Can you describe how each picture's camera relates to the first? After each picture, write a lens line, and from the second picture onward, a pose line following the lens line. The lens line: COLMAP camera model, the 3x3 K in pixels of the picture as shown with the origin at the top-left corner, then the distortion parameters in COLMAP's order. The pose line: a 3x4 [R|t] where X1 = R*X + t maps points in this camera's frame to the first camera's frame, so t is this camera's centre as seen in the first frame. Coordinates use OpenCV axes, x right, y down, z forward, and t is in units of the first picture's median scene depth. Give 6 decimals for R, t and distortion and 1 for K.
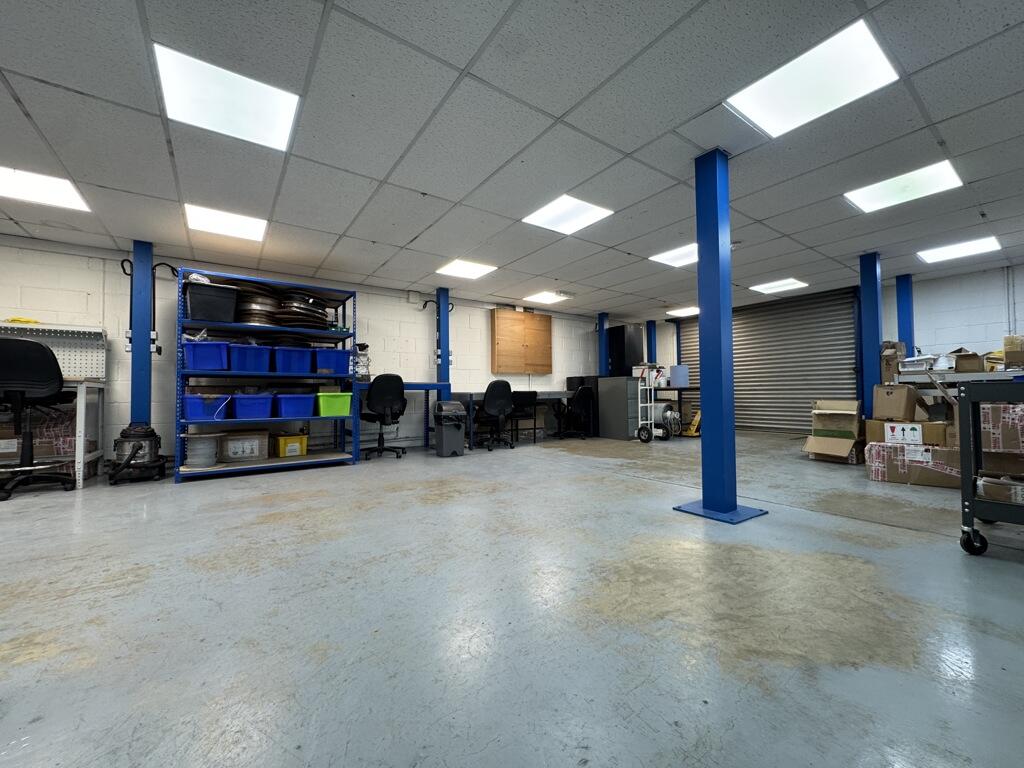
lens RADIAL K [[409.4, 0, 511.3], [0, 409.4, 386.5], [0, 0, 1]] dist [-0.001584, -0.000206]
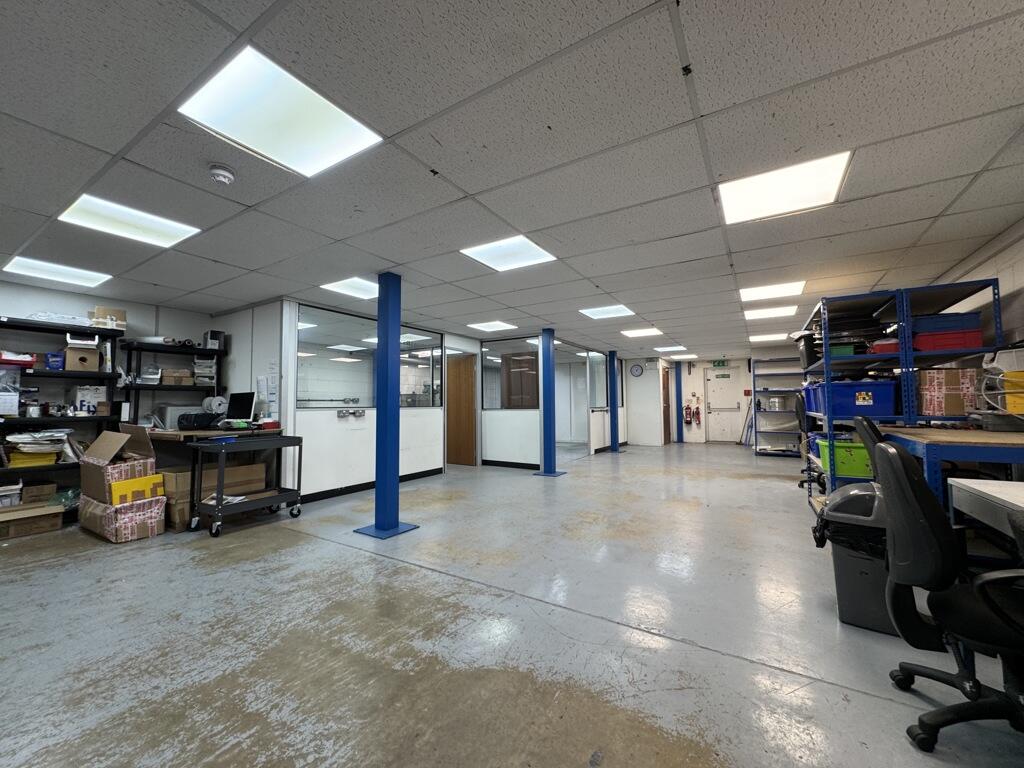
lens RADIAL K [[409.4, 0, 511.1], [0, 409.4, 381.3], [0, 0, 1]] dist [-0.001584, -0.000206]
pose [[-0.921058, -0.006285, -0.389375, 0.352553], [0.022314, 0.997375, -0.068882, -0.048368], [0.388786, -0.072133, -0.918500, 1.313363]]
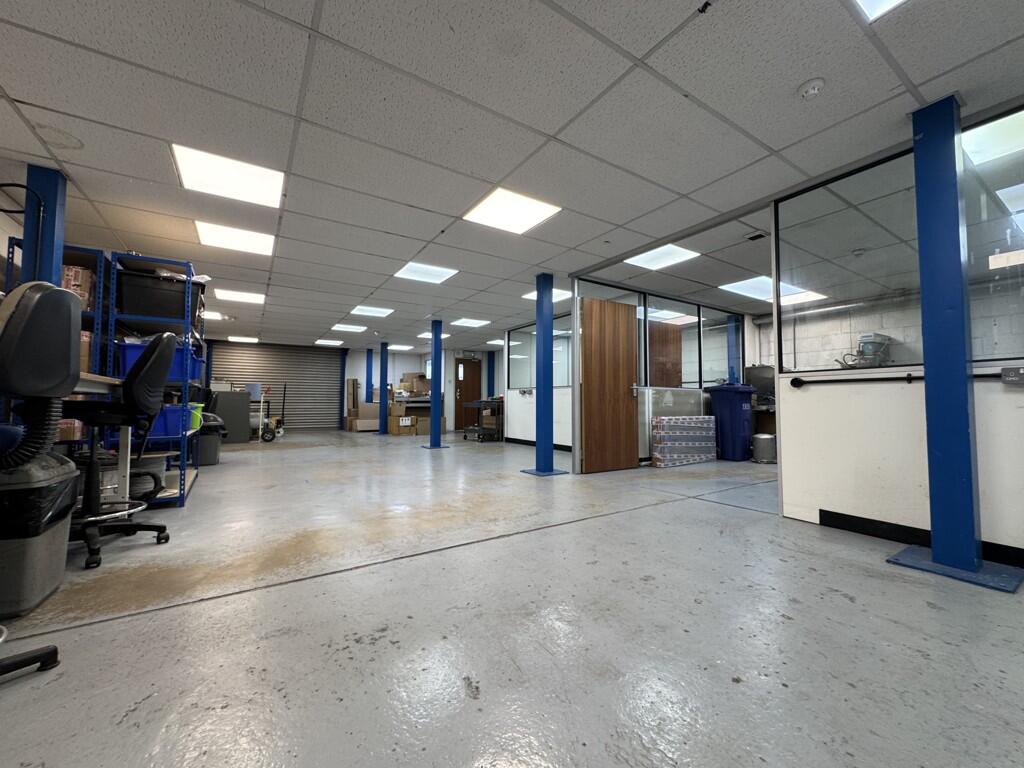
lens RADIAL K [[409.4, 0, 520.2], [0, 409.4, 385.6], [0, 0, 1]] dist [-0.001584, -0.000206]
pose [[0.018706, 0.049328, 0.998607, -1.236568], [-0.021579, 0.998569, -0.048921, 0.001880], [-0.999592, -0.020634, 0.019744, 0.196970]]
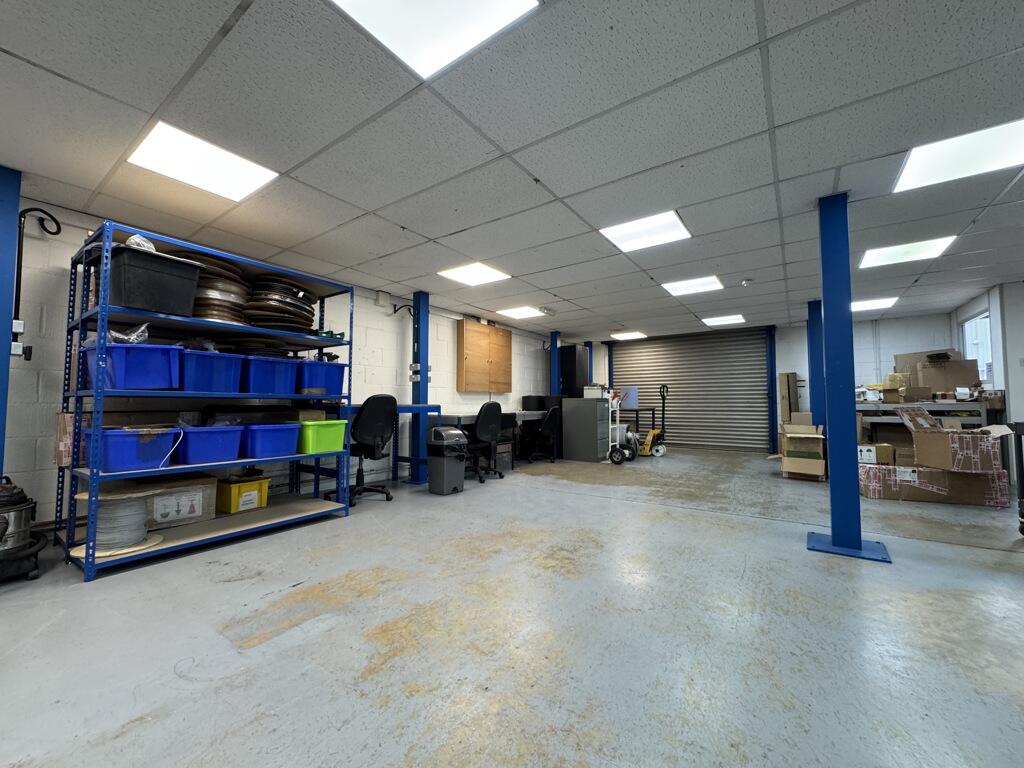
lens RADIAL K [[409.4, 0, 513.1], [0, 409.4, 386.5], [0, 0, 1]] dist [-0.001584, -0.000206]
pose [[0.941067, 0.023472, 0.337405, -0.325005], [-0.014755, 0.999488, -0.028377, -0.026967], [-0.337899, 0.021726, 0.940932, 0.168539]]
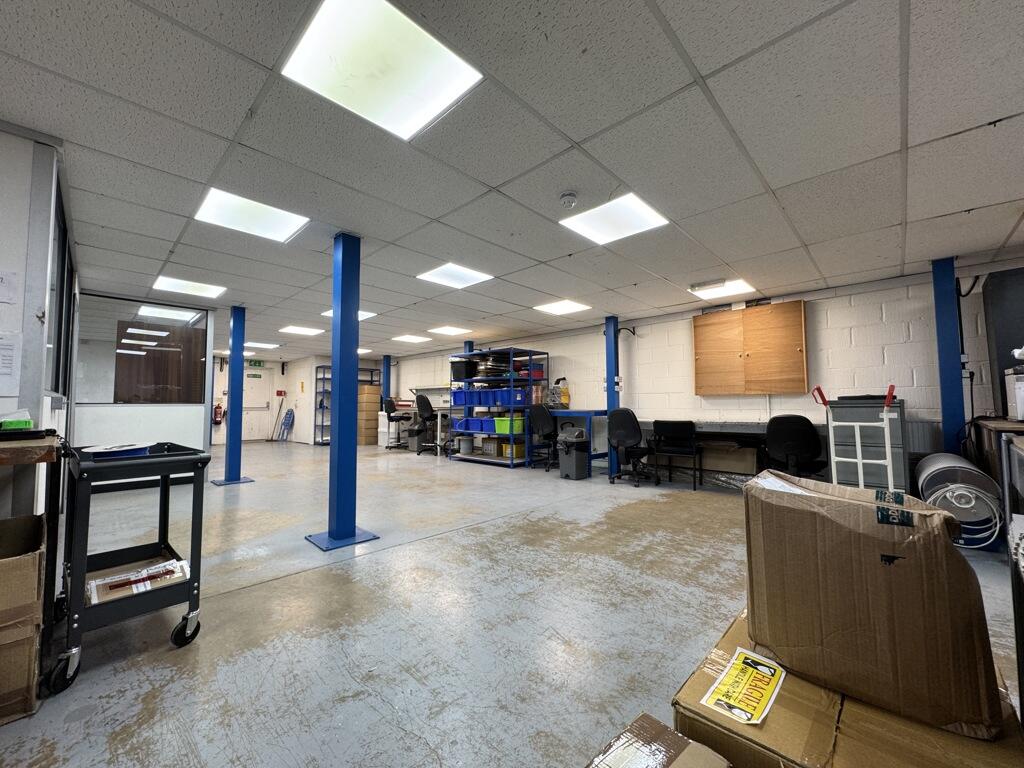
lens RADIAL K [[409.4, 0, 514.2], [0, 409.4, 379.3], [0, 0, 1]] dist [-0.001584, -0.000206]
pose [[0.196042, -0.053842, -0.979116, 0.938877], [0.018365, 0.998518, -0.051232, -0.042205], [0.980424, -0.007937, 0.196740, 0.668701]]
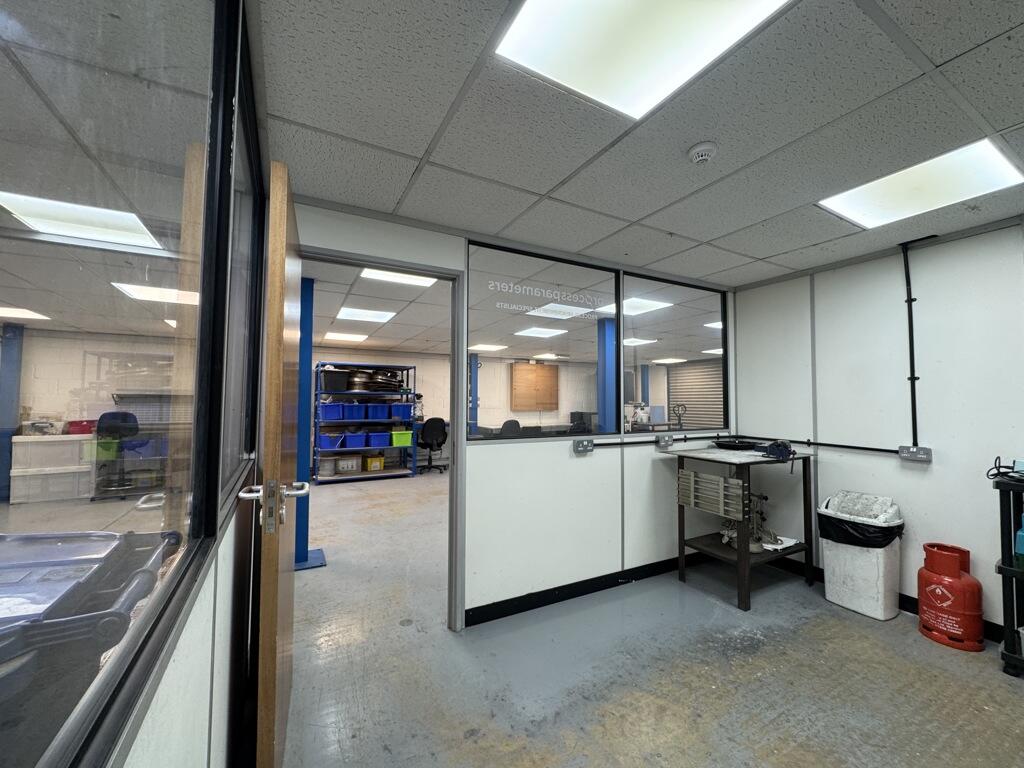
lens RADIAL K [[409.4, 0, 513.8], [0, 409.4, 386.1], [0, 0, 1]] dist [-0.001584, -0.000206]
pose [[0.993792, 0.008029, -0.110963, 0.155755], [-0.010353, 0.999738, -0.020392, -0.118800], [0.110770, 0.021414, 0.993615, -0.476974]]
